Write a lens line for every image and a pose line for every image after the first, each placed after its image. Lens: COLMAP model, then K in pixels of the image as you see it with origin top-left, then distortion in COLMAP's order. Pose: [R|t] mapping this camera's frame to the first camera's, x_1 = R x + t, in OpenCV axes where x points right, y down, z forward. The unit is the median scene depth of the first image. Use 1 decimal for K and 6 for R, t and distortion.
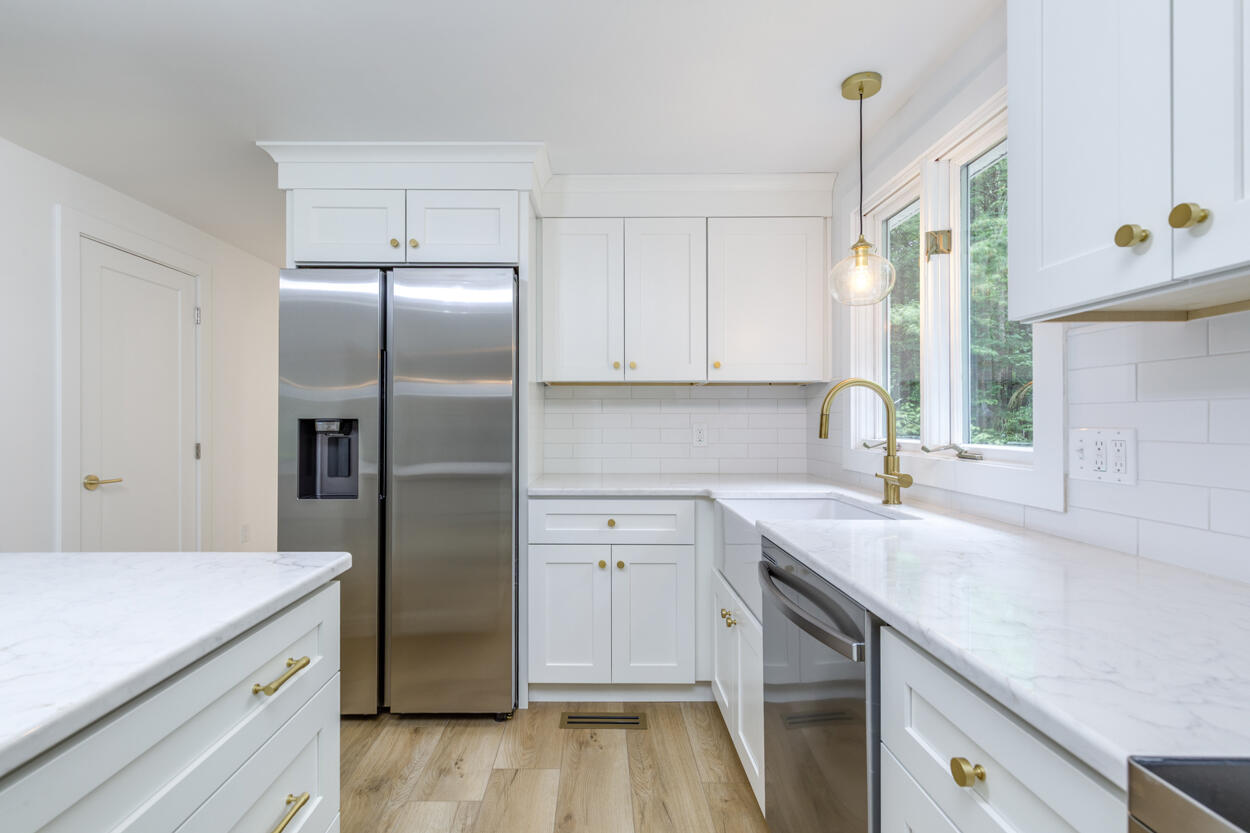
lens RADIAL K [[584.5, 0, 595.8], [0, 584.5, 417.4], [0, 0, 1]] dist [0.012122, 0.000113]
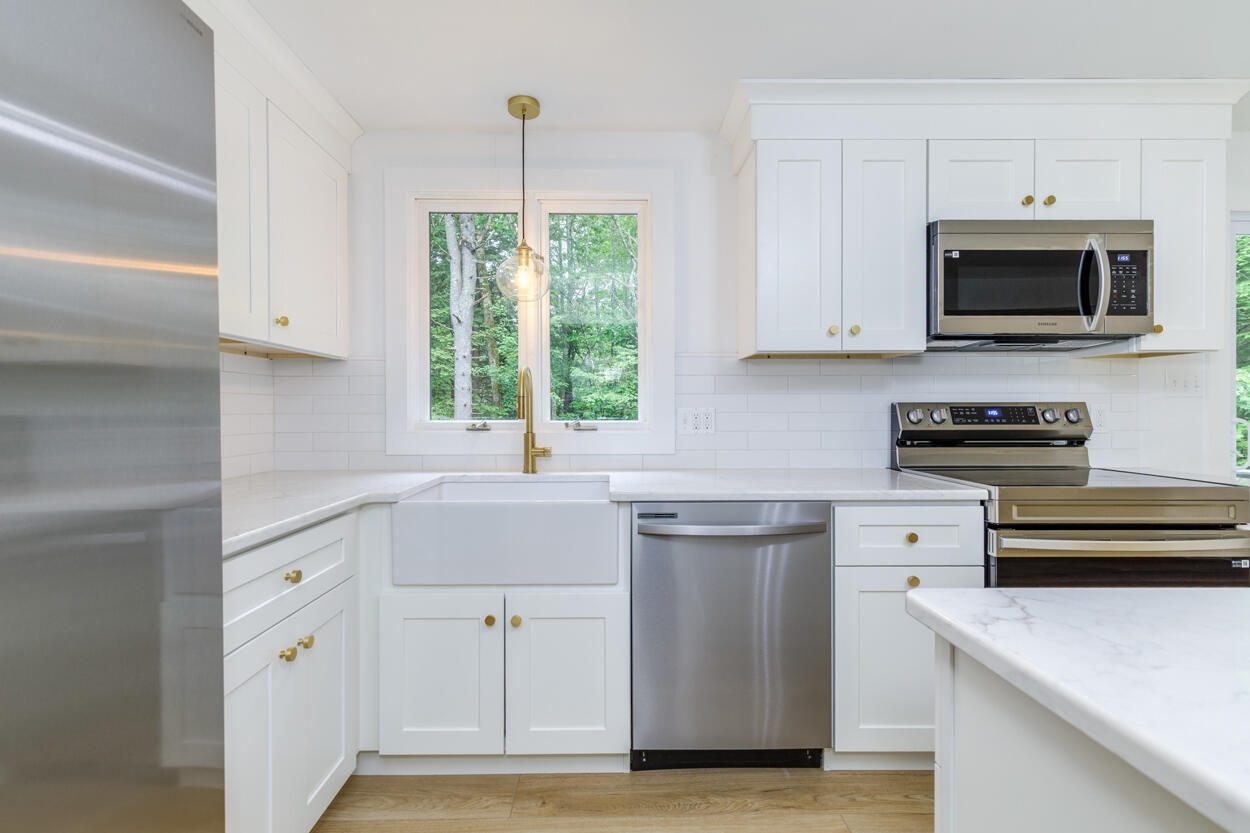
lens RADIAL K [[577.4, 0, 620.4], [0, 577.4, 411.9], [0, 0, 1]] dist [0.005688, -0.000236]
pose [[-0.020182, -0.002306, 0.999794, -0.548569], [-0.001908, 0.999996, 0.002268, 0.017003], [-0.999795, -0.001862, -0.020186, 0.694255]]
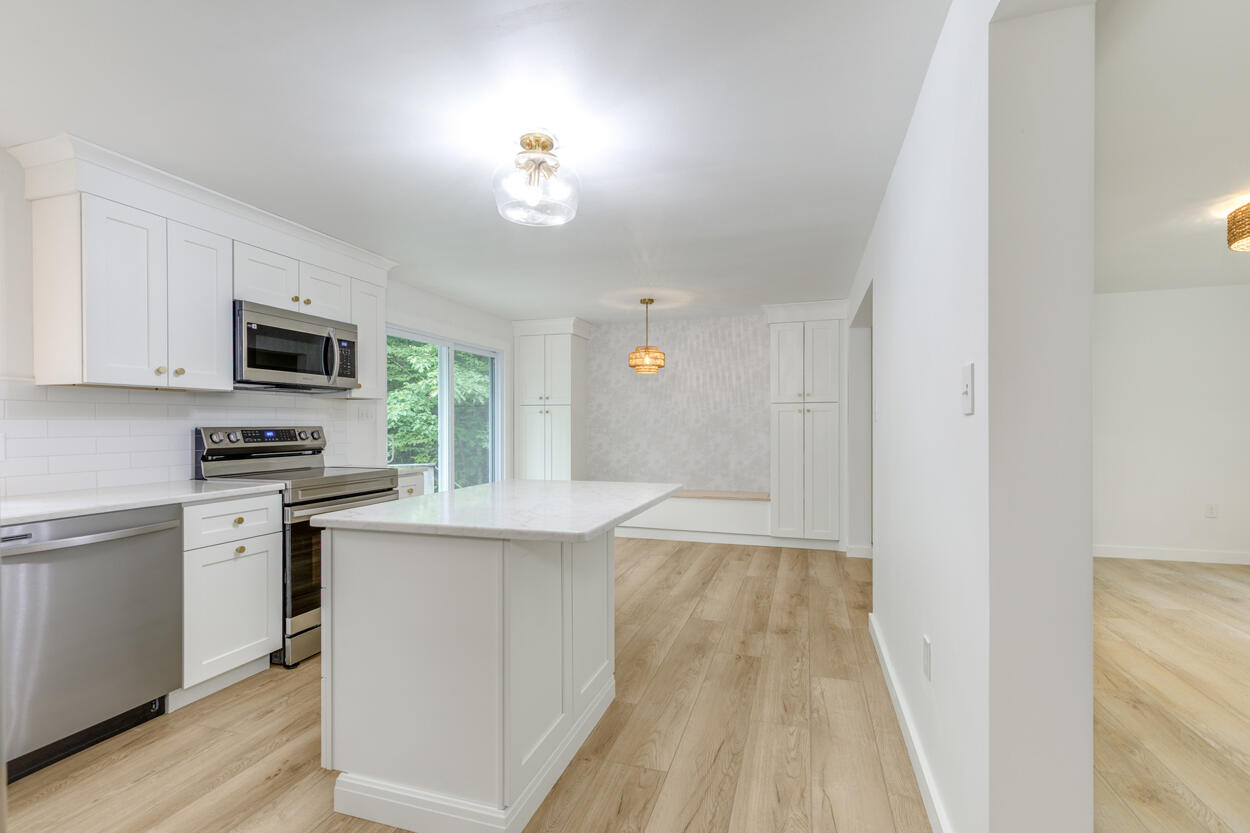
lens RADIAL K [[566.8, 0, 625.0], [0, 566.8, 416.5], [0, 0, 1]] dist [0.002521, -0.000020]
pose [[-0.954651, 0.008356, 0.297608, -0.835299], [0.003666, 0.999860, -0.016317, 0.002369], [-0.297703, -0.014486, -0.954549, 1.120142]]
